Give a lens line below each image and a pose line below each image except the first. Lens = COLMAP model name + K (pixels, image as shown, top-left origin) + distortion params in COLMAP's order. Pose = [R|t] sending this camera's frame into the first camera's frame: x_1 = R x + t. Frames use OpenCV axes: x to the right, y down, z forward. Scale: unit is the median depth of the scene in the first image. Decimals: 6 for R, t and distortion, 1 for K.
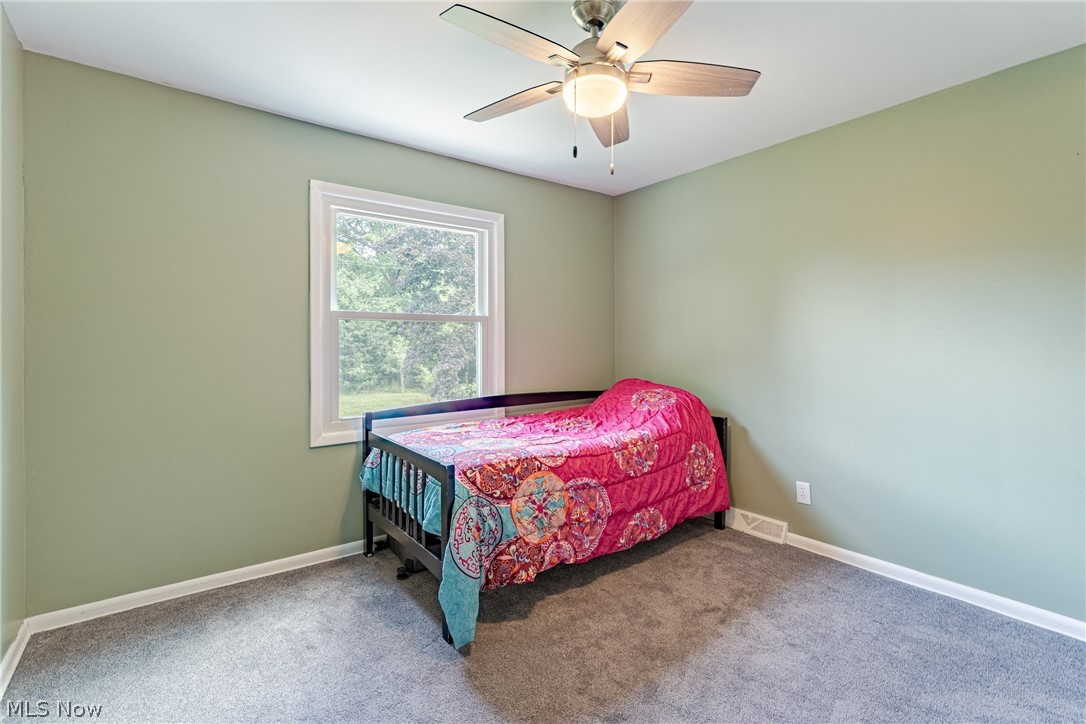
lens RADIAL K [[494.3, 0, 542.2], [0, 494.3, 352.8], [0, 0, 1]] dist [0.001895, -0.000873]
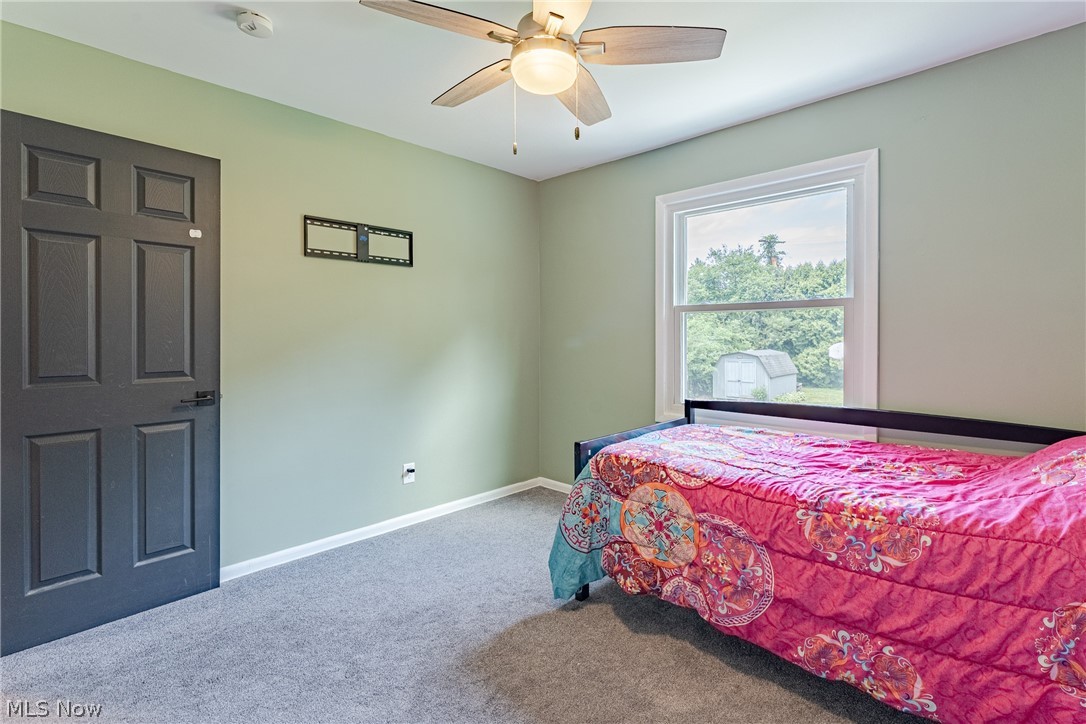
lens RADIAL K [[494.3, 0, 530.8], [0, 494.3, 344.2], [0, 0, 1]] dist [0.001895, -0.000873]
pose [[0.157551, 0.021858, -0.987269, 0.754959], [-0.016942, 0.999668, 0.019428, -0.015995], [0.987366, 0.013665, 0.157869, 0.589537]]
